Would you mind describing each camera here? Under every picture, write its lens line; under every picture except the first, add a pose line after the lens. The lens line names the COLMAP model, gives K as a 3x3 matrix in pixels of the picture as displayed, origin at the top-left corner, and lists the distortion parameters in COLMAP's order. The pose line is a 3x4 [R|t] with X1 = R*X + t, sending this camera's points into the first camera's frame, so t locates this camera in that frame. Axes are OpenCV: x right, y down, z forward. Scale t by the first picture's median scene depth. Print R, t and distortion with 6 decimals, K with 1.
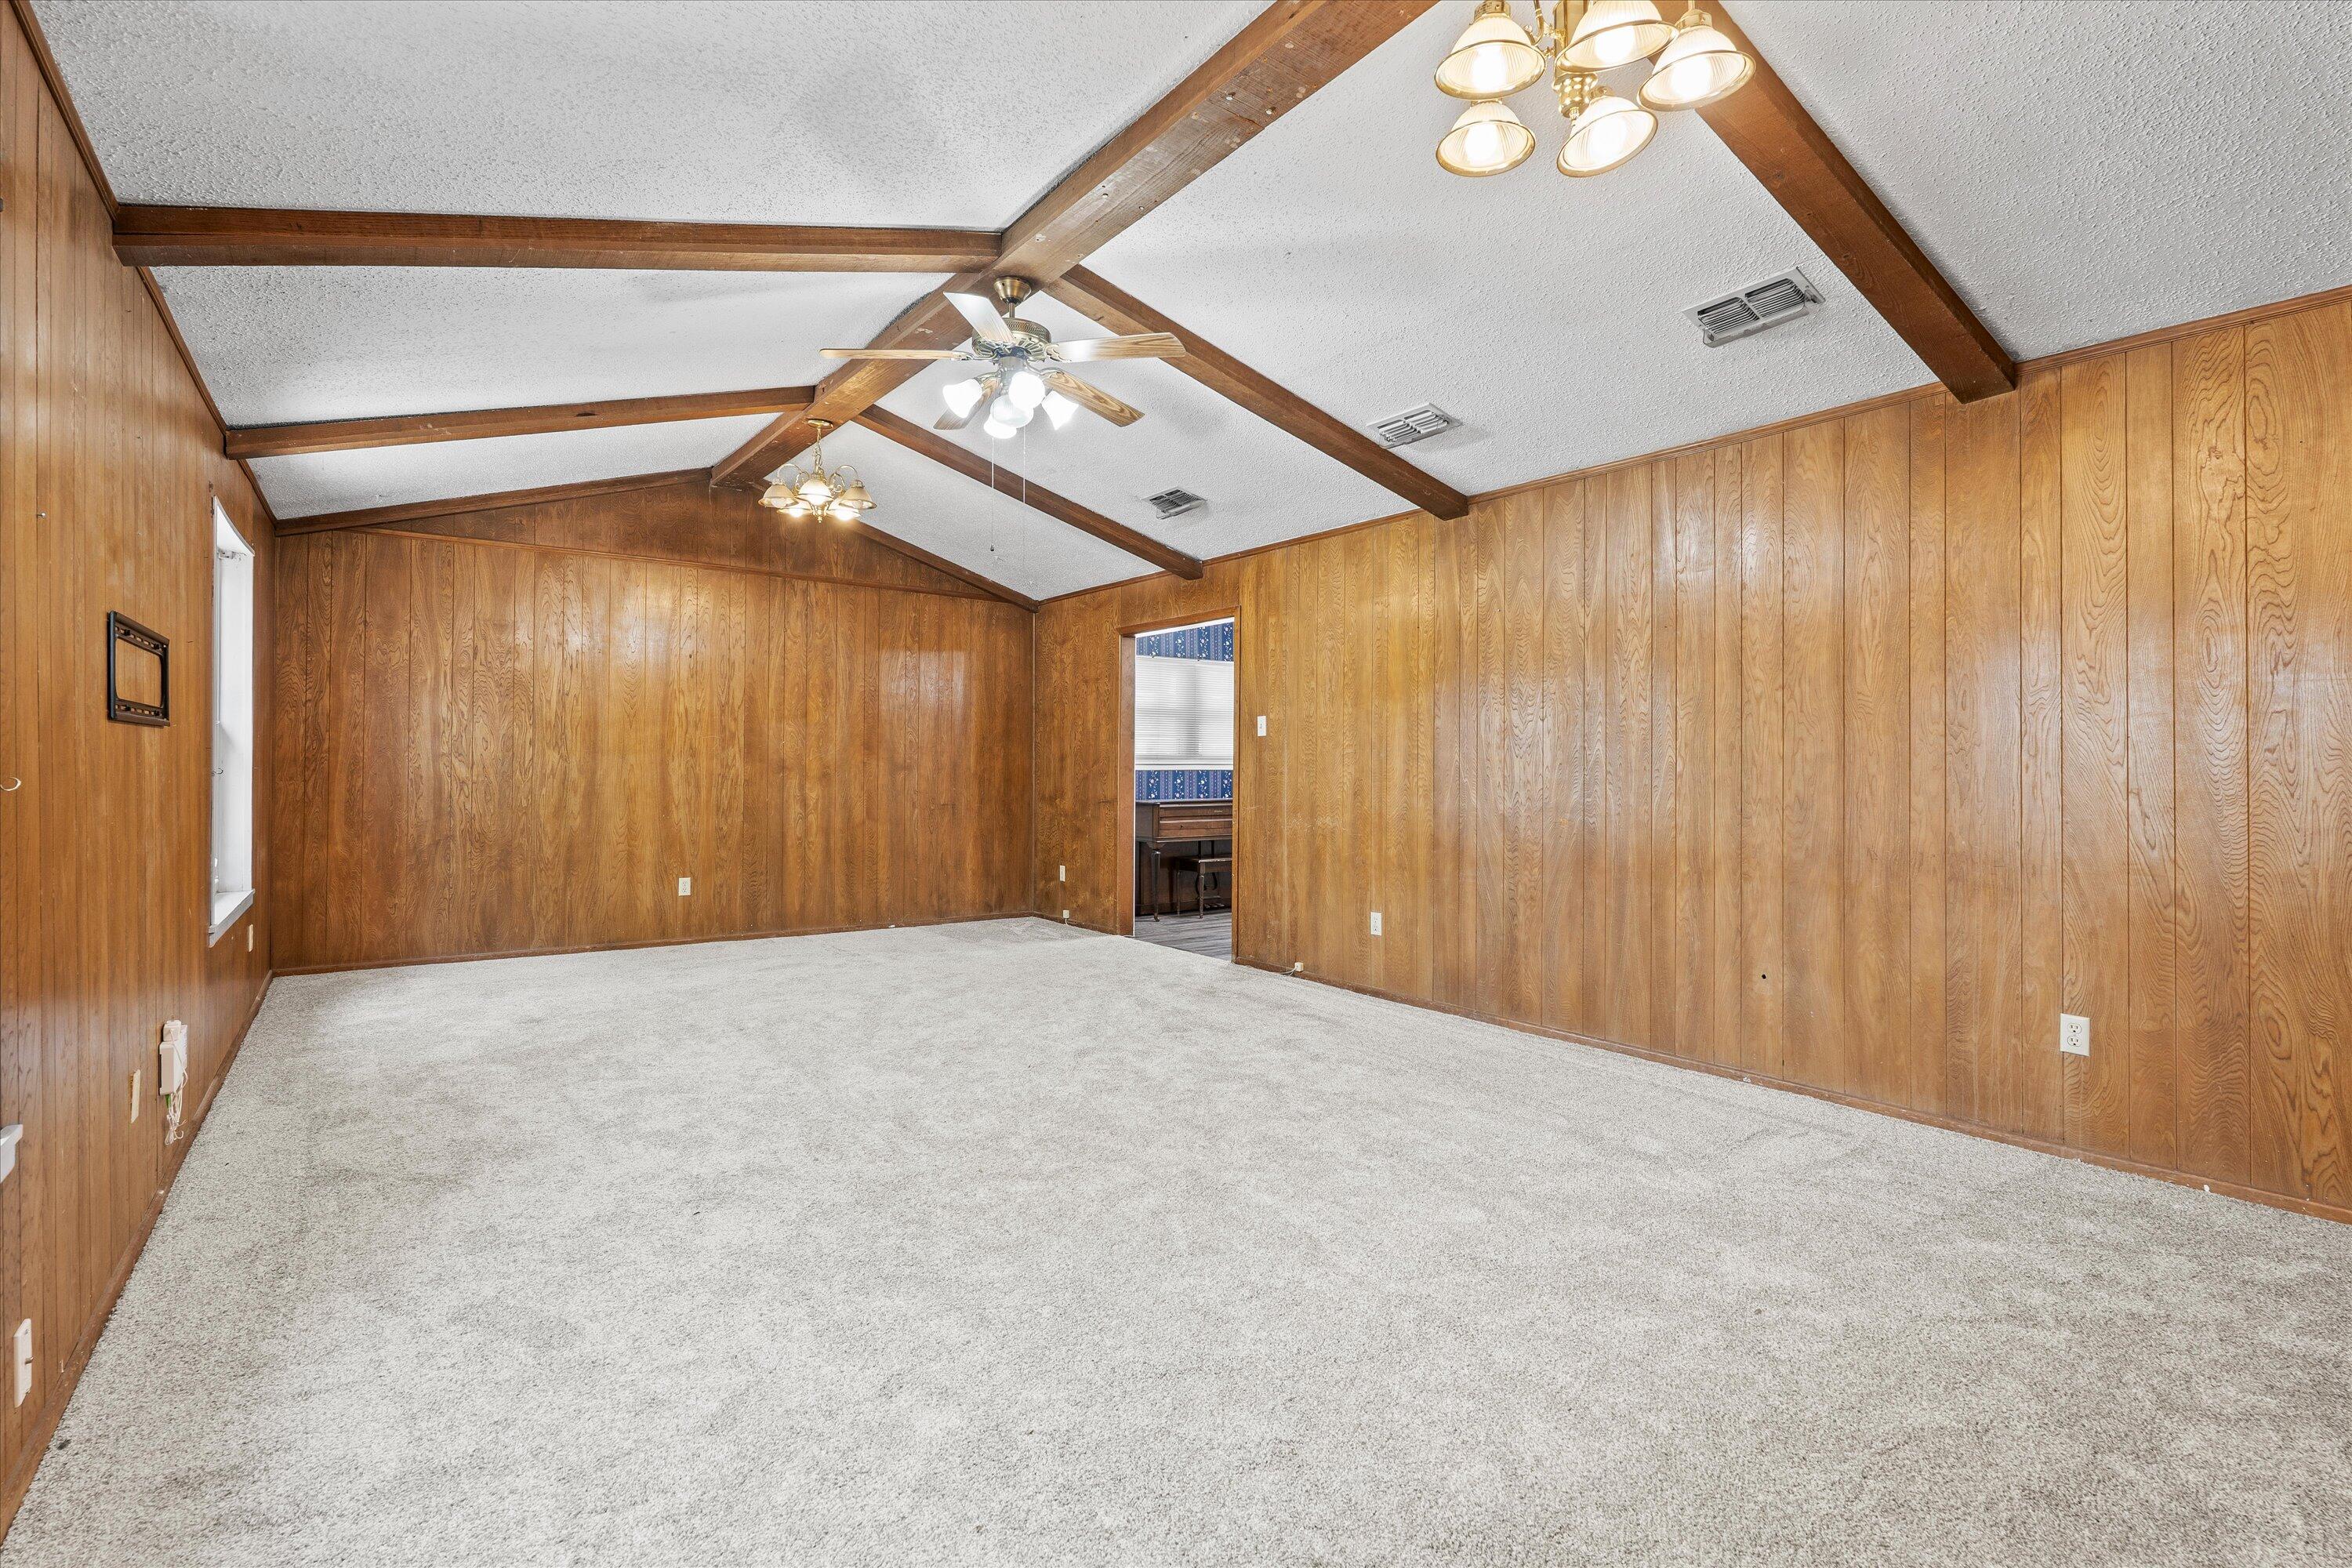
lens RADIAL K [[1107.3, 0, 1170.4], [0, 1107.3, 762.1], [0, 0, 1]] dist [0.004367, 0.000865]
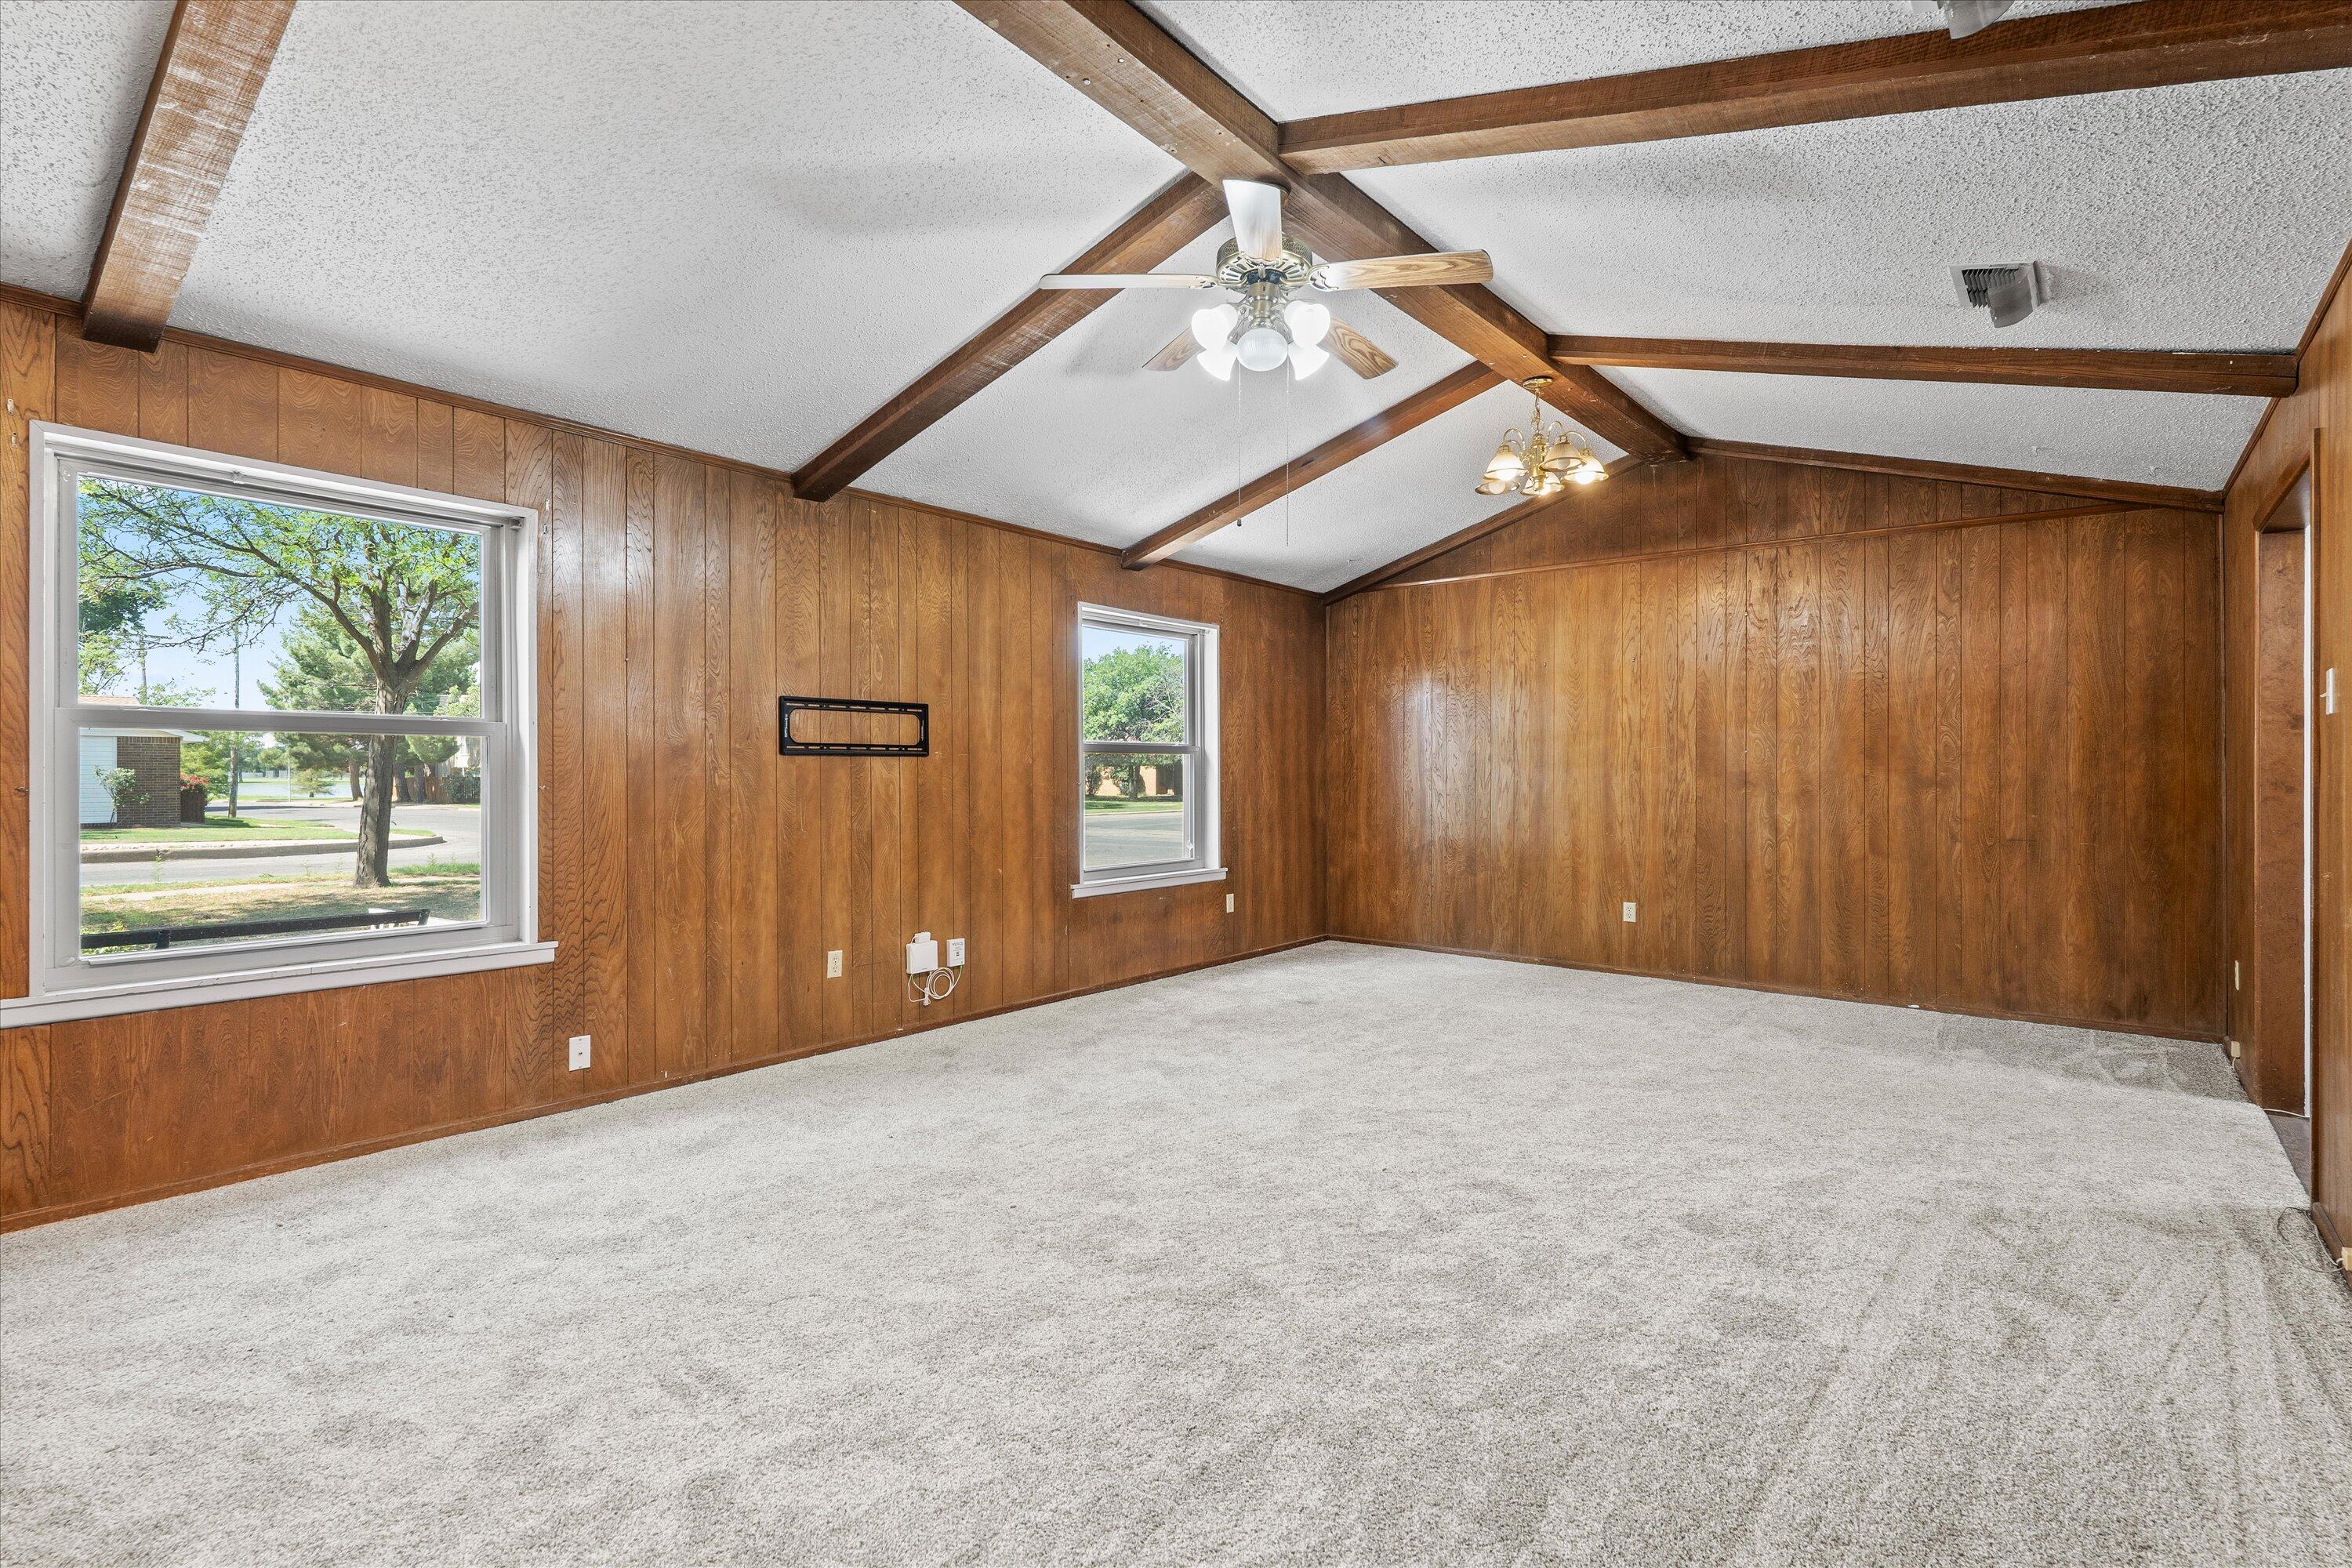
lens RADIAL K [[1107.3, 0, 1175.9], [0, 1107.3, 791.7], [0, 0, 1]] dist [0.004367, 0.000865]
pose [[0.273794, 0.010045, -0.961736, 0.331043], [0.000435, 0.999944, 0.010568, 0.002872], [0.961788, -0.003312, 0.273775, 0.378061]]
